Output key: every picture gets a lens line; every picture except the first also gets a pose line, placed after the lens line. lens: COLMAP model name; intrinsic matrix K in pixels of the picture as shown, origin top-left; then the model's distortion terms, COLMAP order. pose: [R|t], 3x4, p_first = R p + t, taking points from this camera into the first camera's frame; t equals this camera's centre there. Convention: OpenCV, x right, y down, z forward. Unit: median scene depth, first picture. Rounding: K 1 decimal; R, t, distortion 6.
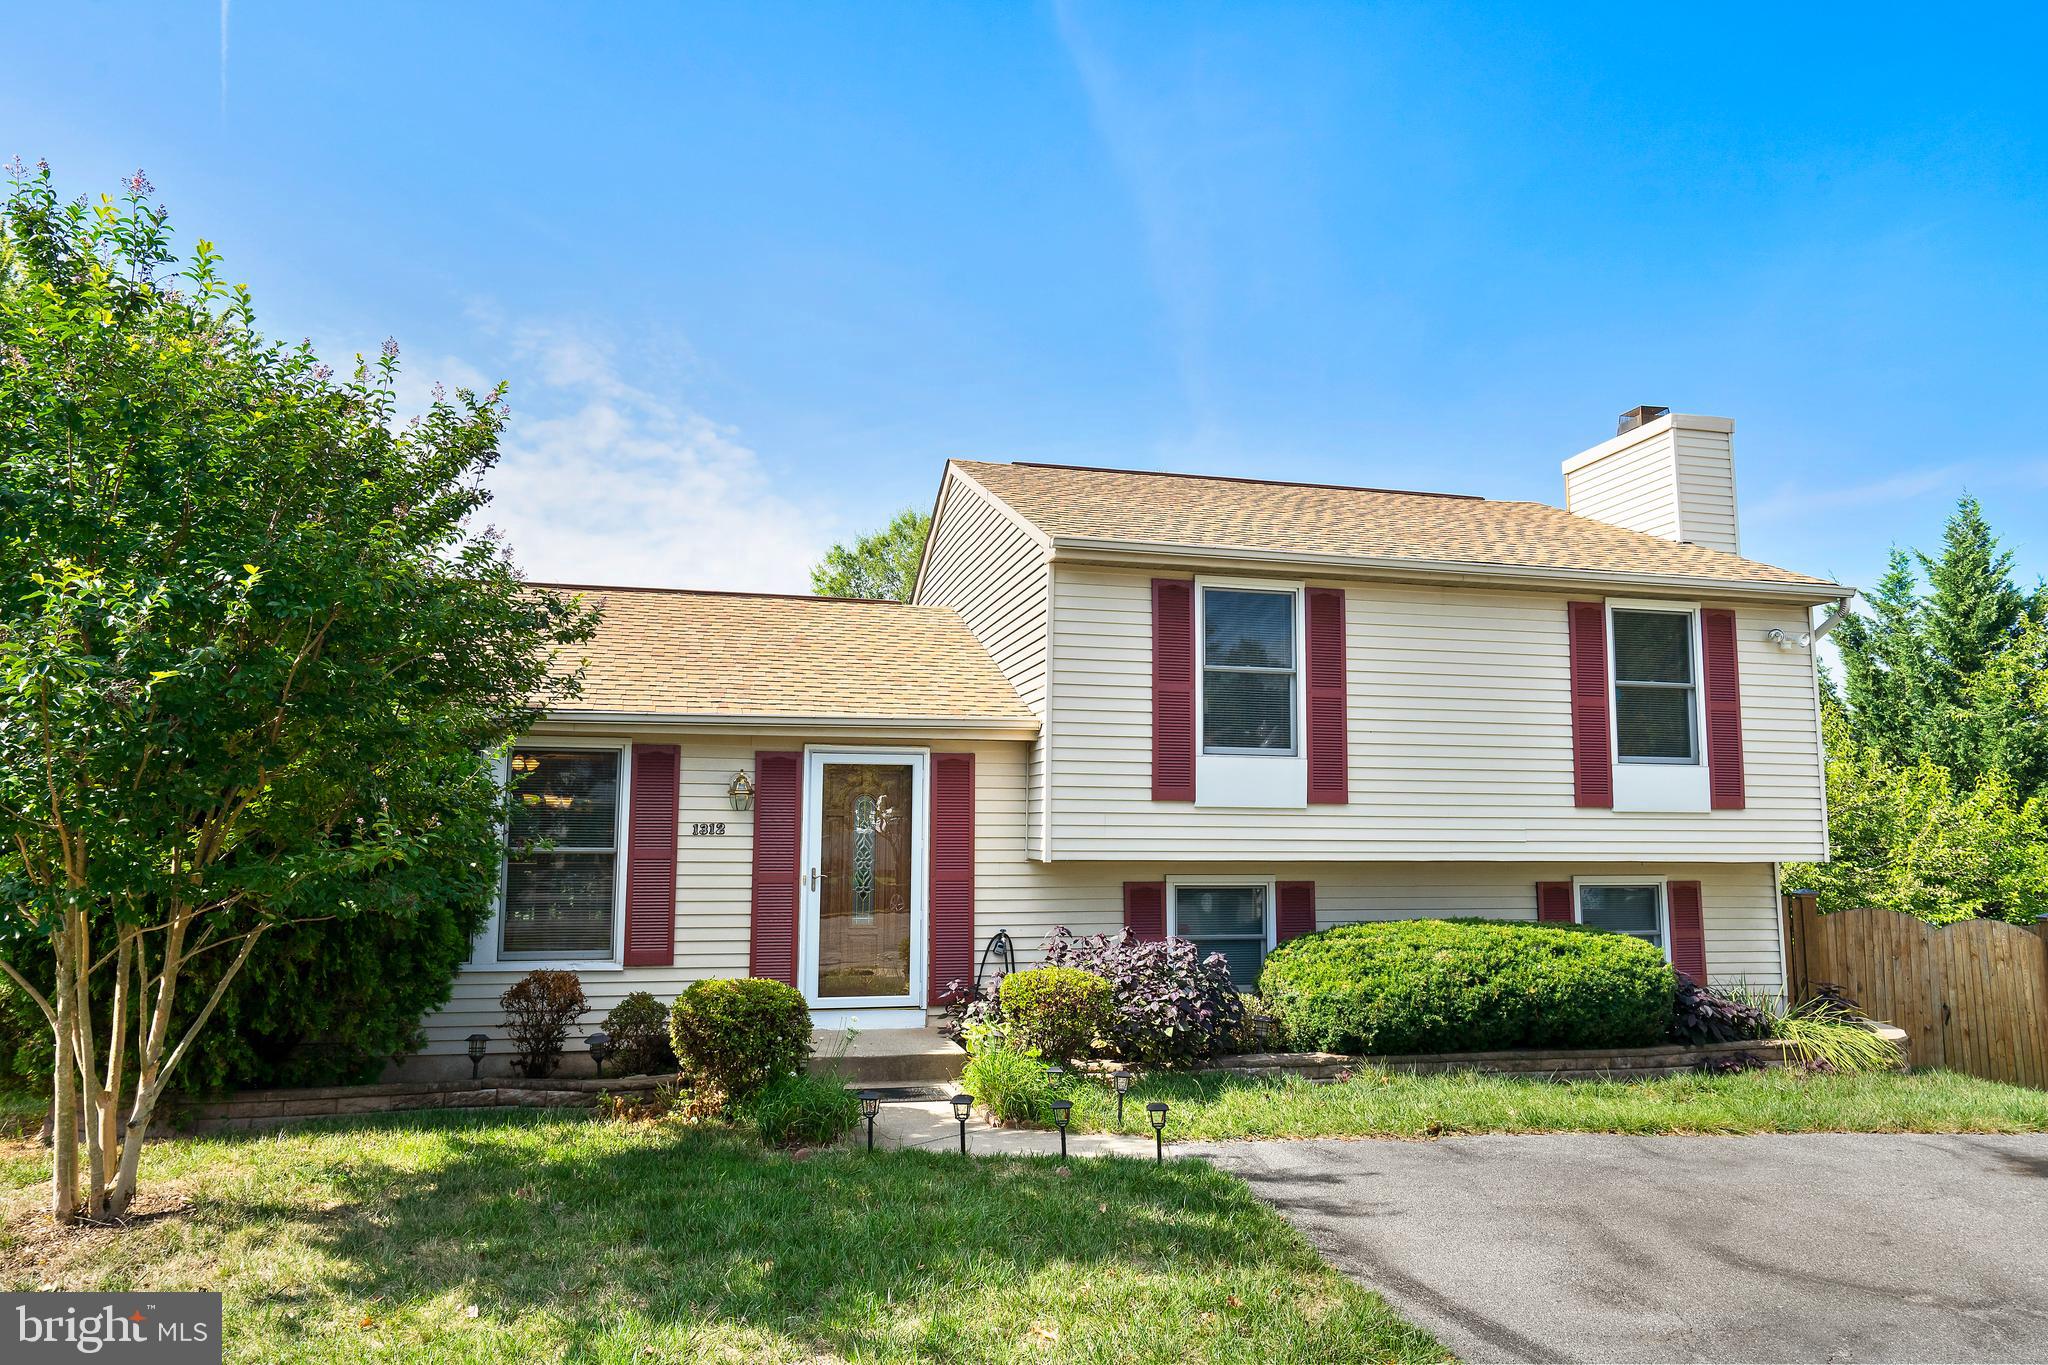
lens RADIAL K [[1425.6, 0, 1032.0], [0, 1425.6, 676.8], [0, 0, 1]] dist [0.019742, -0.007901]
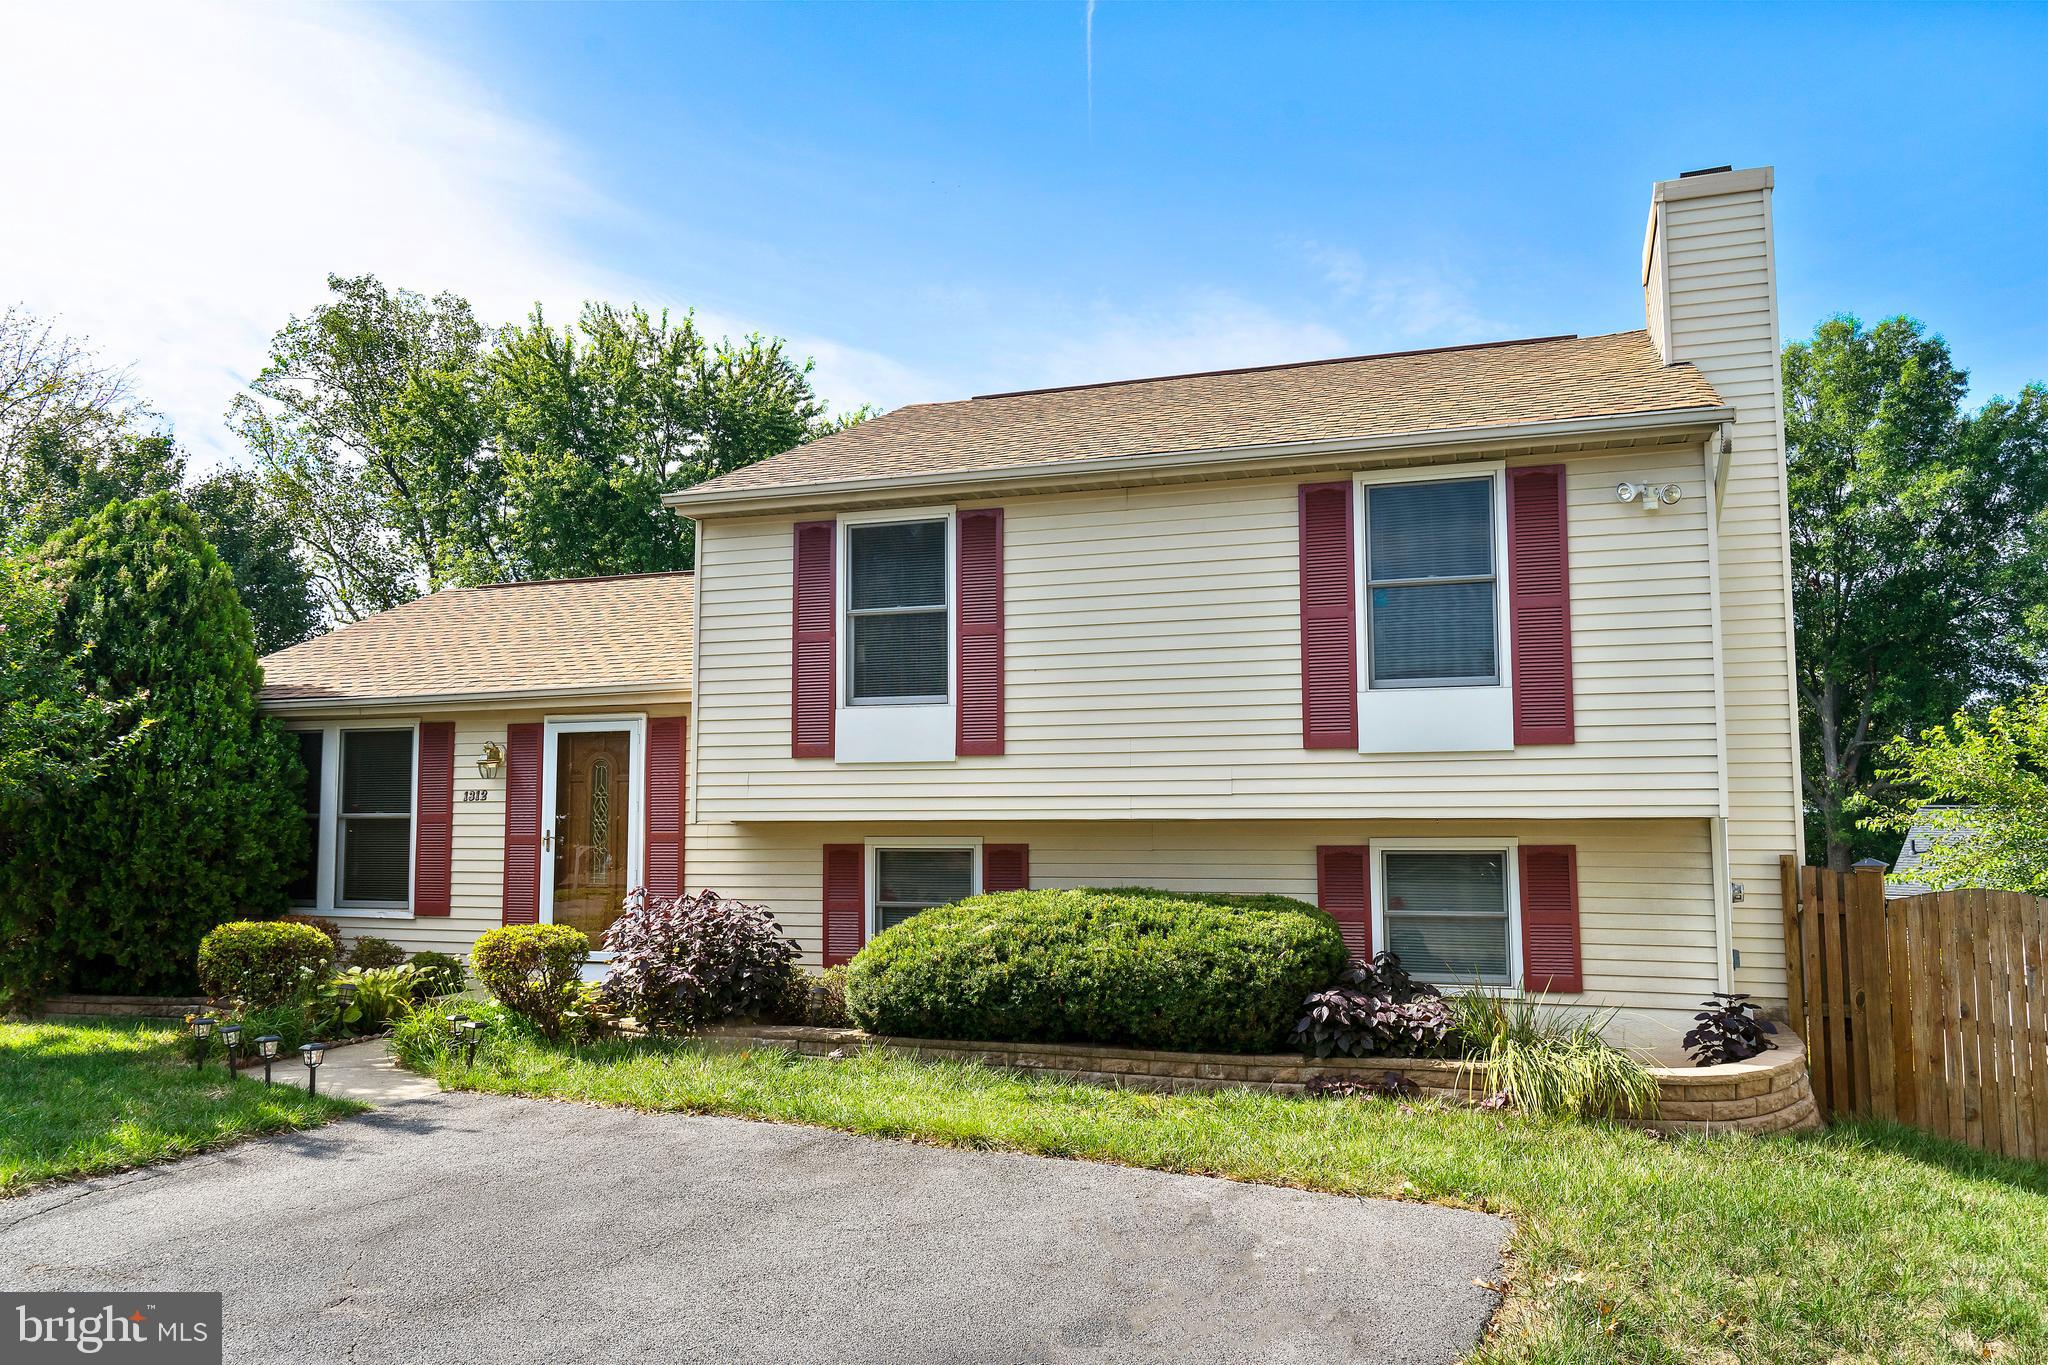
lens RADIAL K [[1591.2, 0, 977.0], [0, 1591.2, 666.4], [0, 0, 1]] dist [0.010335, -0.004030]
pose [[0.815458, -0.062272, -0.575457, 0.803481], [0.076710, 0.997053, 0.000808, 0.034741], [0.573711, -0.044802, 0.817831, 0.210058]]
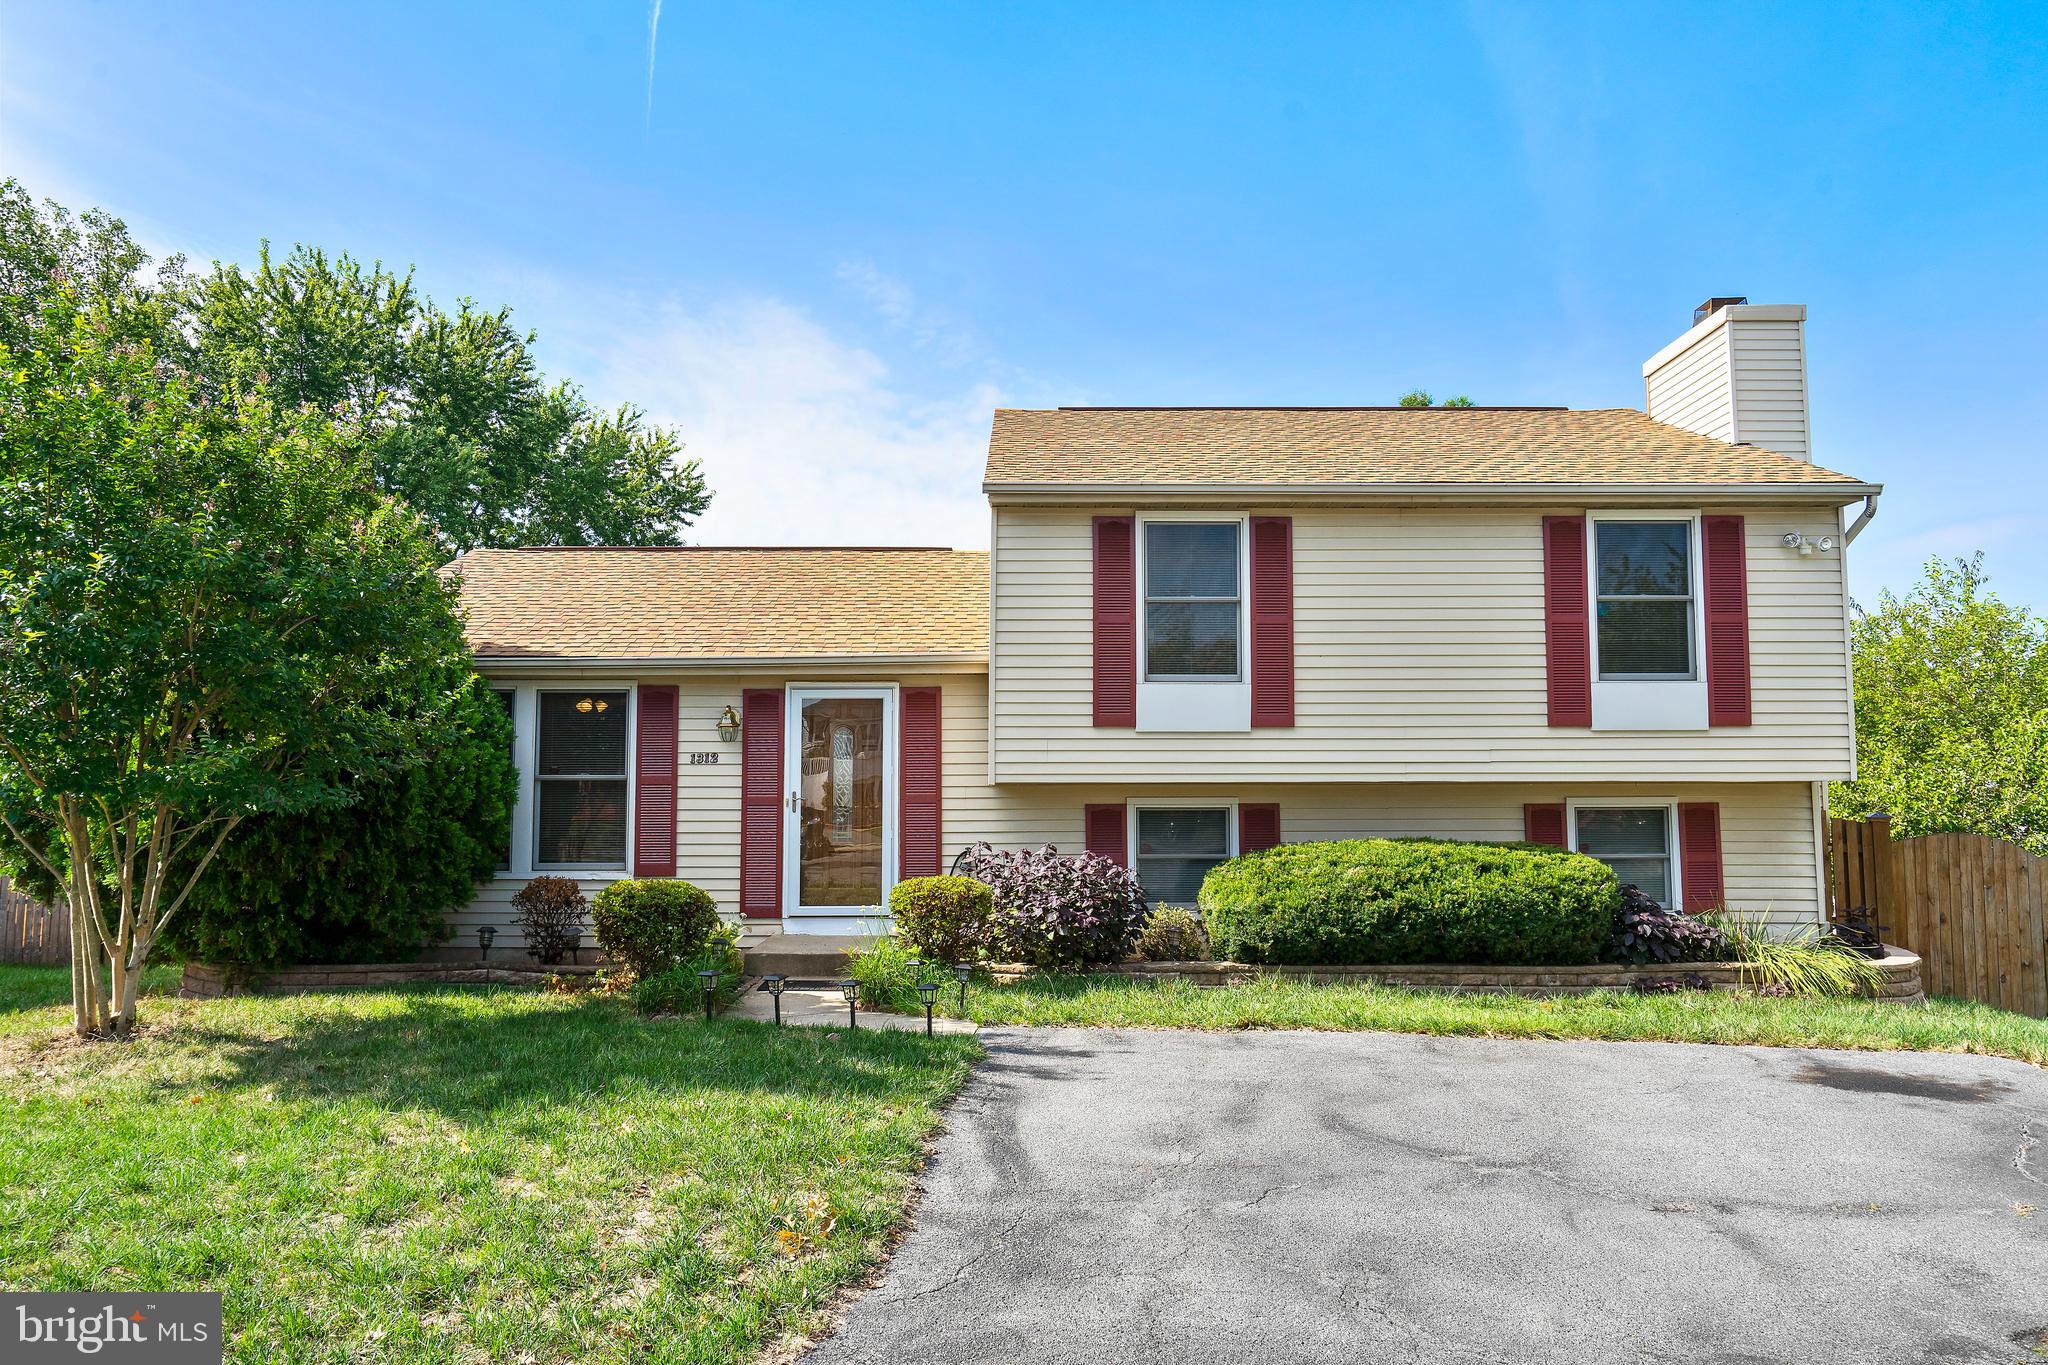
lens RADIAL K [[1474.7, 0, 1010.5], [0, 1474.7, 676.8], [0, 0, 1]] dist [0.014053, -0.003033]
pose [[0.968063, -0.026172, -0.249339, 0.301966], [0.035805, 0.998774, 0.034178, 0.010086], [0.248139, -0.042014, 0.967813, -0.076626]]
